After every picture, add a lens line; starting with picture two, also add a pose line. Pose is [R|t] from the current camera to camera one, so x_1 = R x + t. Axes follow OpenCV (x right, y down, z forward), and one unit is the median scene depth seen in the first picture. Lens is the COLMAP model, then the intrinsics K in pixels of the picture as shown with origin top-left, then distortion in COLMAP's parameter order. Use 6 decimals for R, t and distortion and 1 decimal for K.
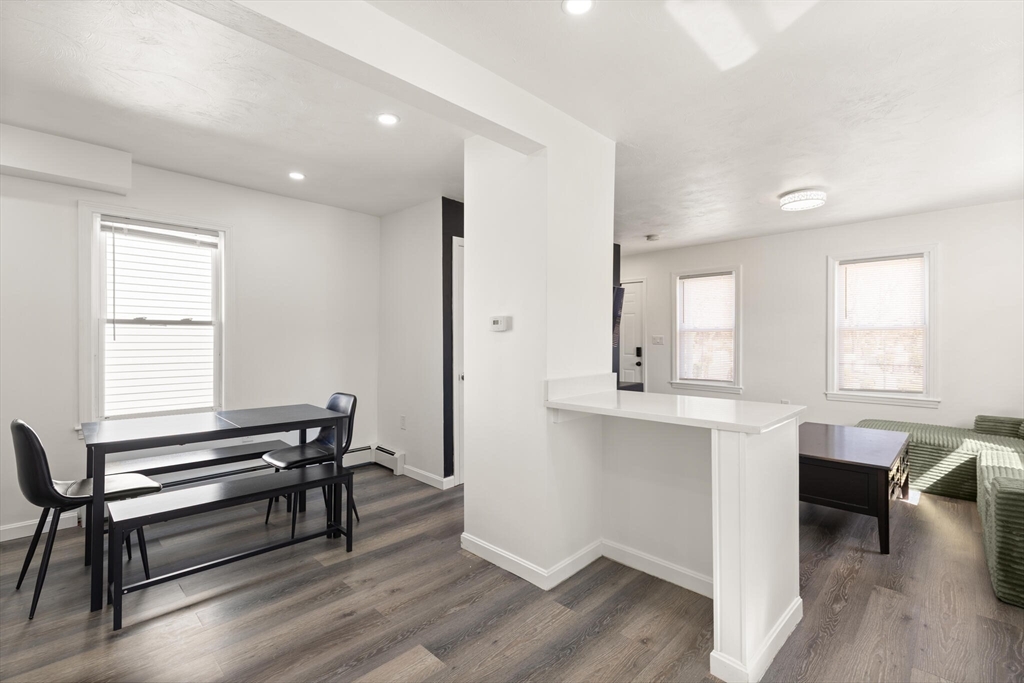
lens RADIAL K [[458.5, 0, 512.0], [0, 458.5, 341.5], [0, 0, 1]] dist [0.000108, 0.000094]
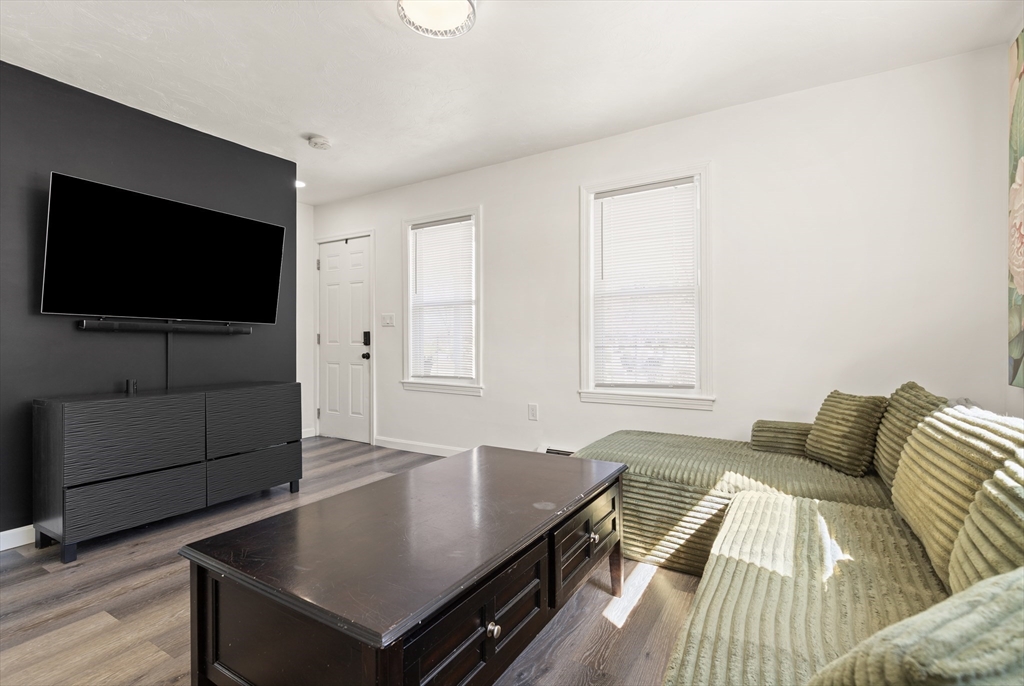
lens RADIAL K [[470.7, 0, 512.0], [0, 470.7, 343.0], [0, 0, 1]] dist [0.001452, 0.000100]
pose [[0.973425, -0.001196, 0.229003, 0.477338], [0.002810, 0.999973, -0.006720, 0.050963], [-0.228988, 0.007185, 0.973403, 0.393032]]
